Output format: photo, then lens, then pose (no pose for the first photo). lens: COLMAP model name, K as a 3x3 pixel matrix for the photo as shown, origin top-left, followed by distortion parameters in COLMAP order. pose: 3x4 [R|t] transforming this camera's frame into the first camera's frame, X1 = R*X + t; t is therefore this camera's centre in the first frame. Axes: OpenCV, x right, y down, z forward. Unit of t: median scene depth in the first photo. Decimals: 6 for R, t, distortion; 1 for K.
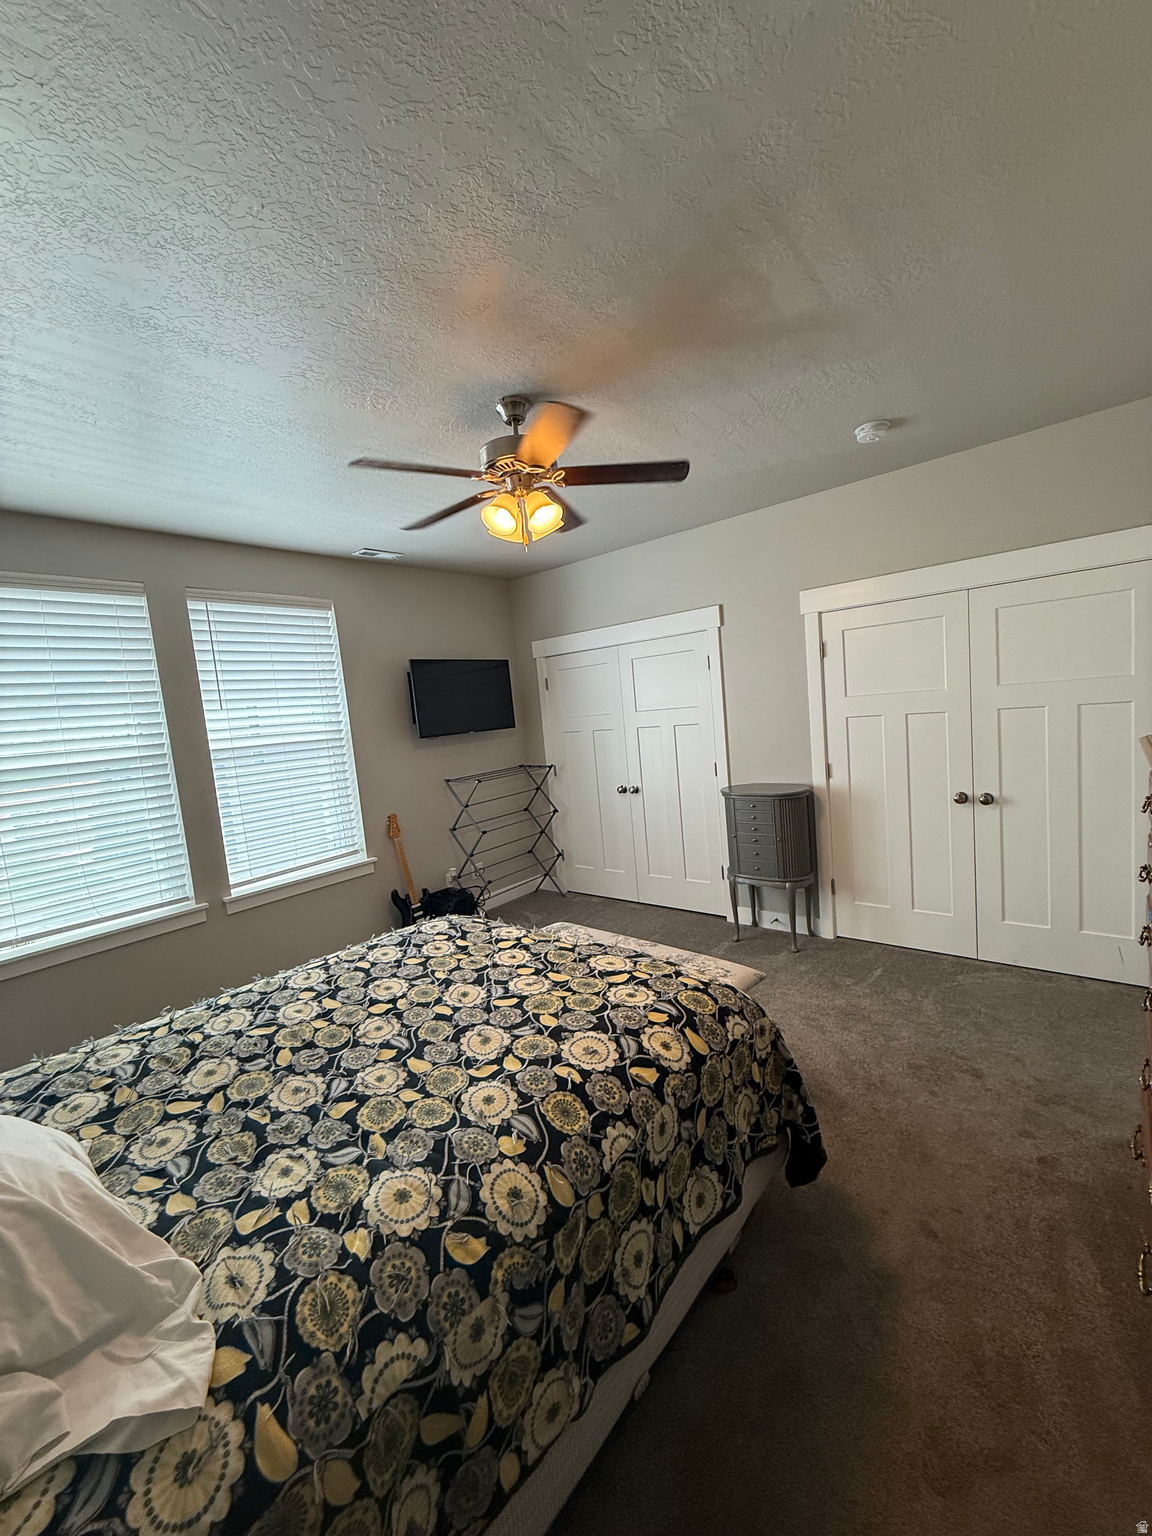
lens RADIAL K [[609.1, 0, 572.8], [0, 609.1, 763.5], [0, 0, 1]] dist [-0.012278, -0.000090]
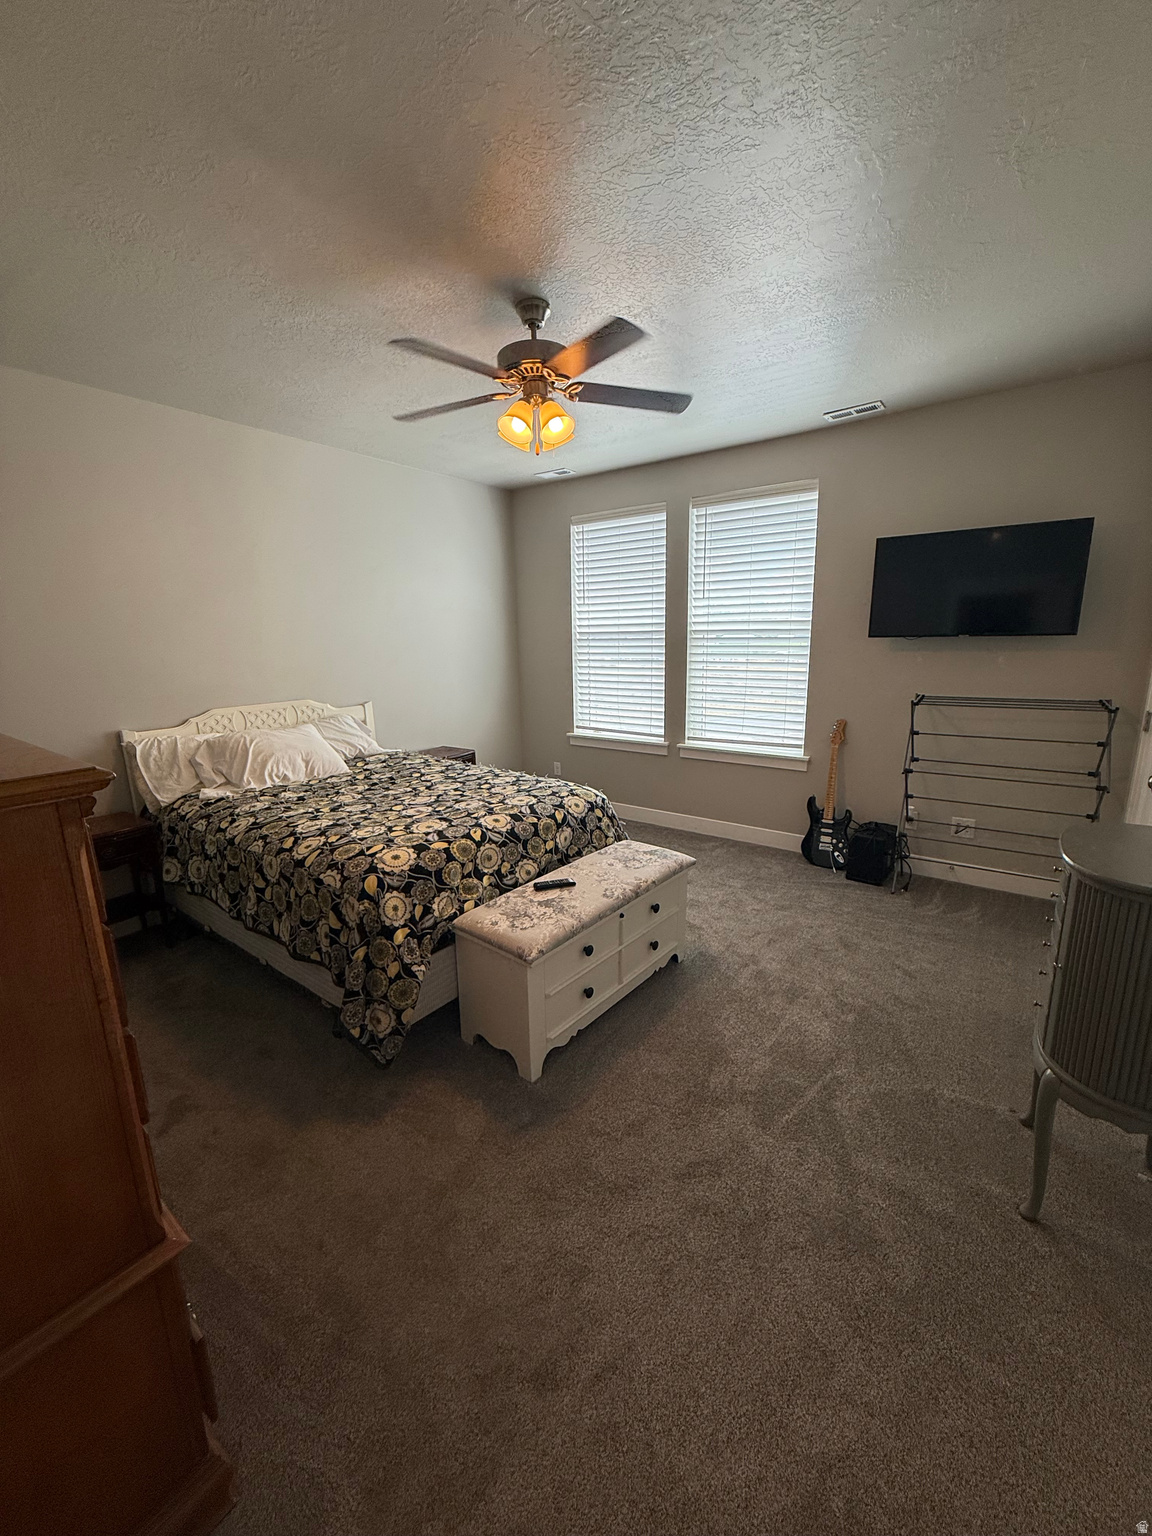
lens RADIAL K [[609.1, 0, 574.5], [0, 609.1, 767.0], [0, 0, 1]] dist [-0.012278, -0.000090]
pose [[0.071189, 0.296069, -0.952510, 0.700401], [-0.077632, 0.953681, 0.290631, -0.101697], [0.994437, 0.053255, 0.090876, 0.656165]]
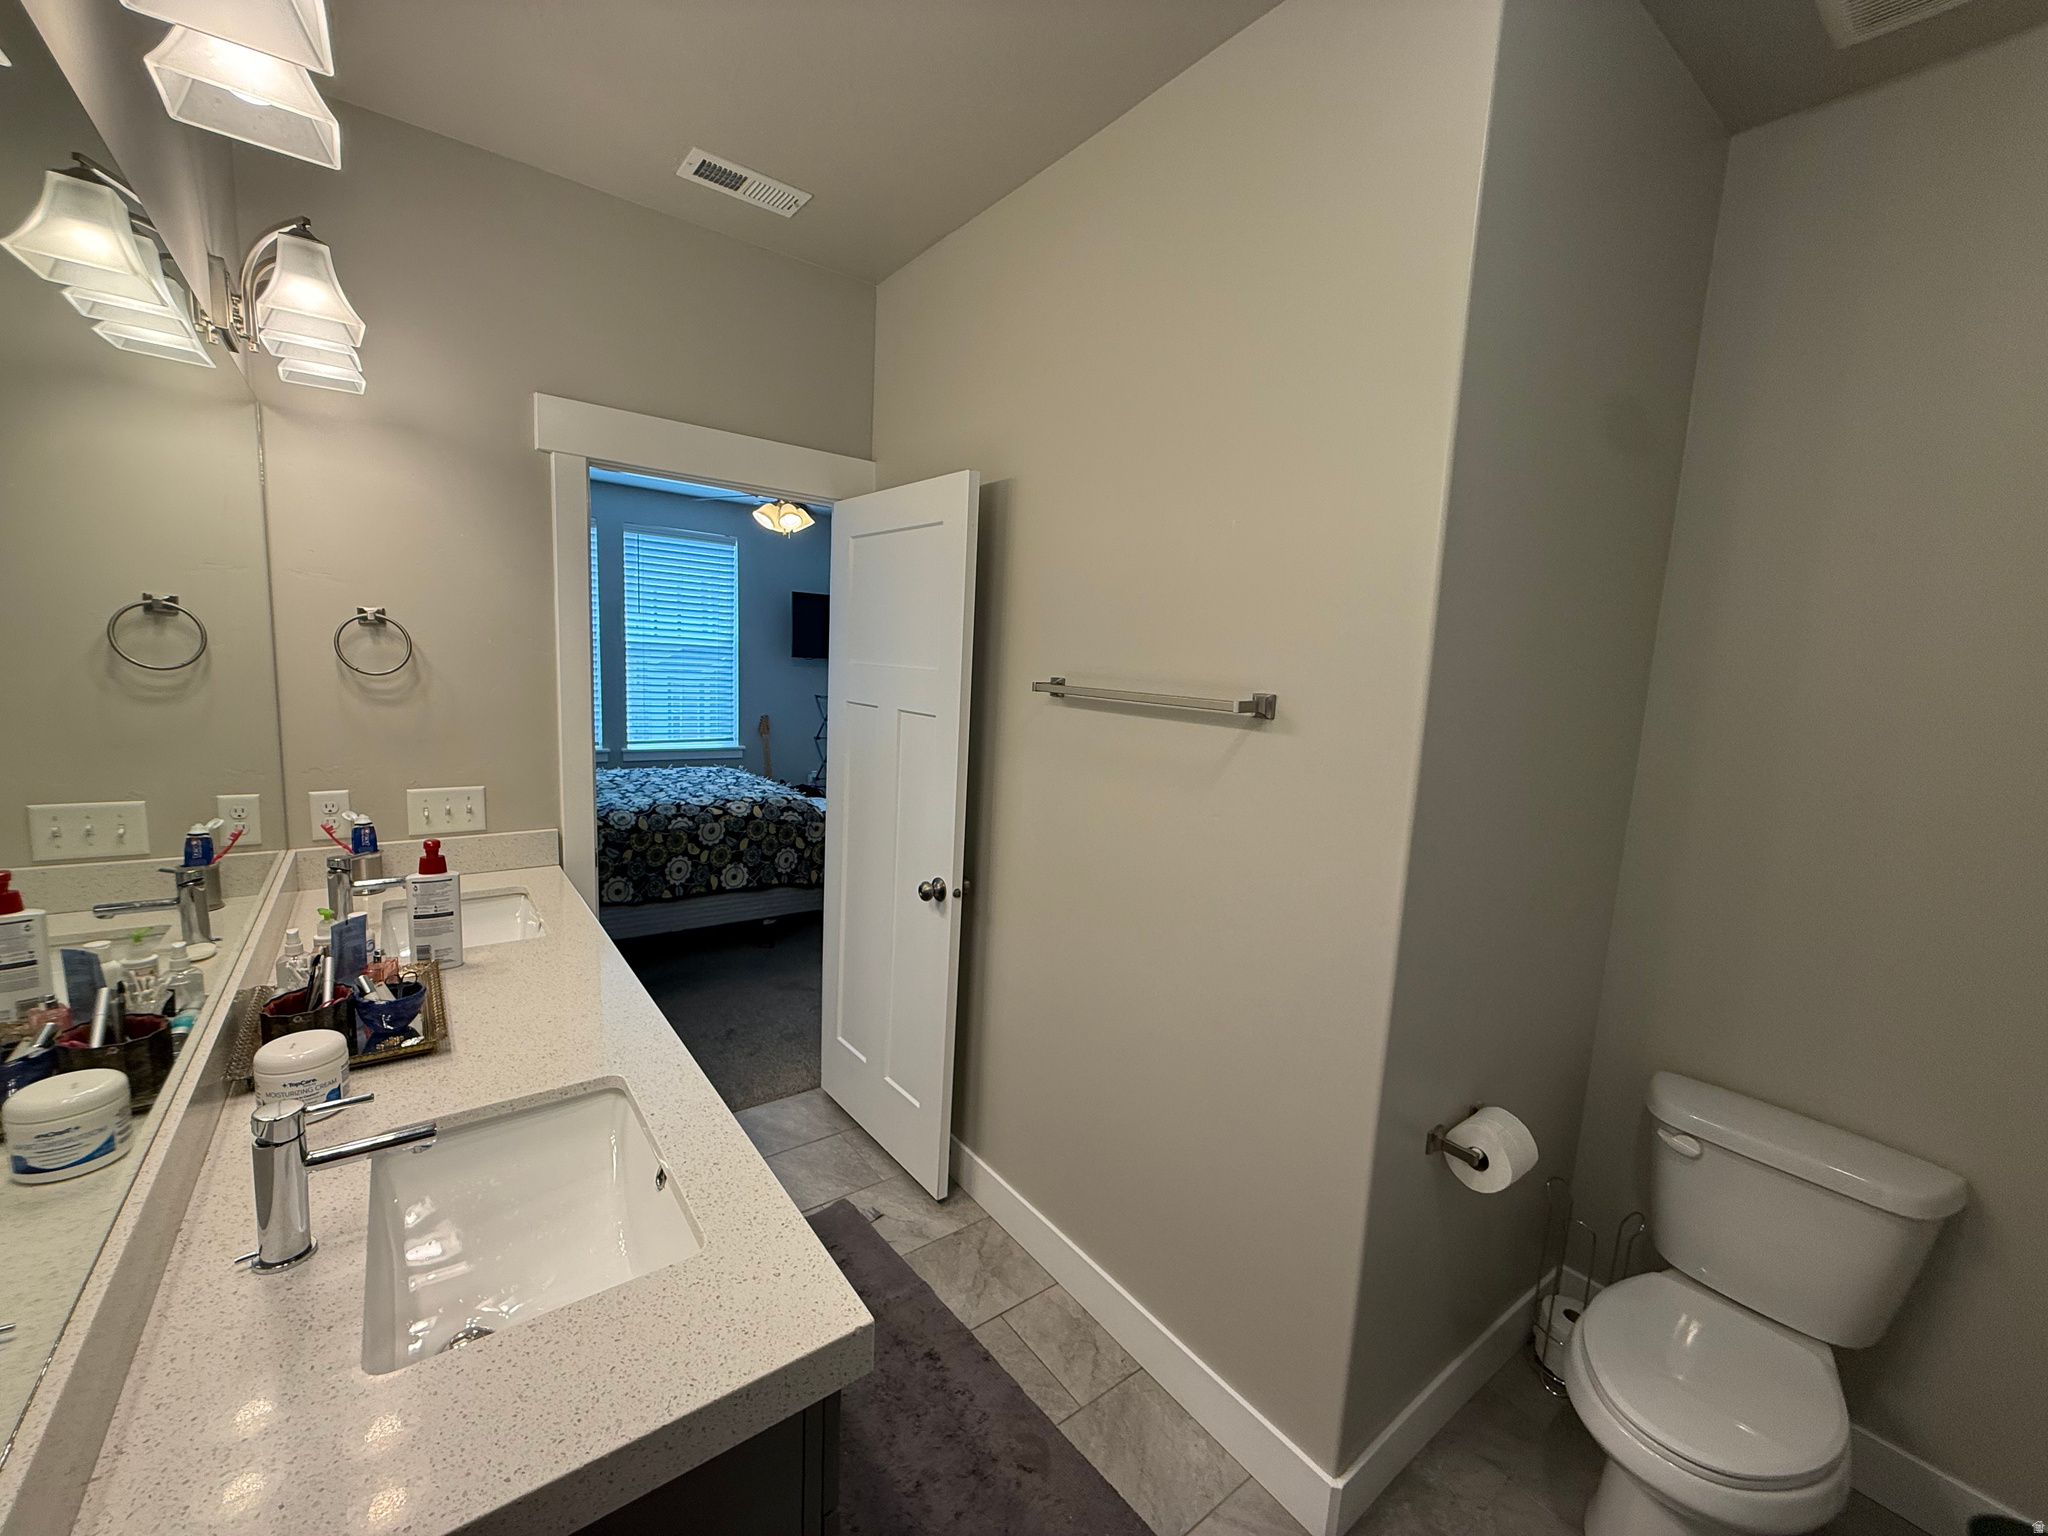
lens RADIAL K [[812.2, 0, 1034.2], [0, 812.2, 769.2], [0, 0, 1]] dist [-0.012278, -0.000090]
pose [[0.969512, 0.164982, -0.181182, 0.684571], [-0.155793, 0.985719, 0.063933, 0.001641], [0.189143, -0.033757, 0.981369, -0.641916]]
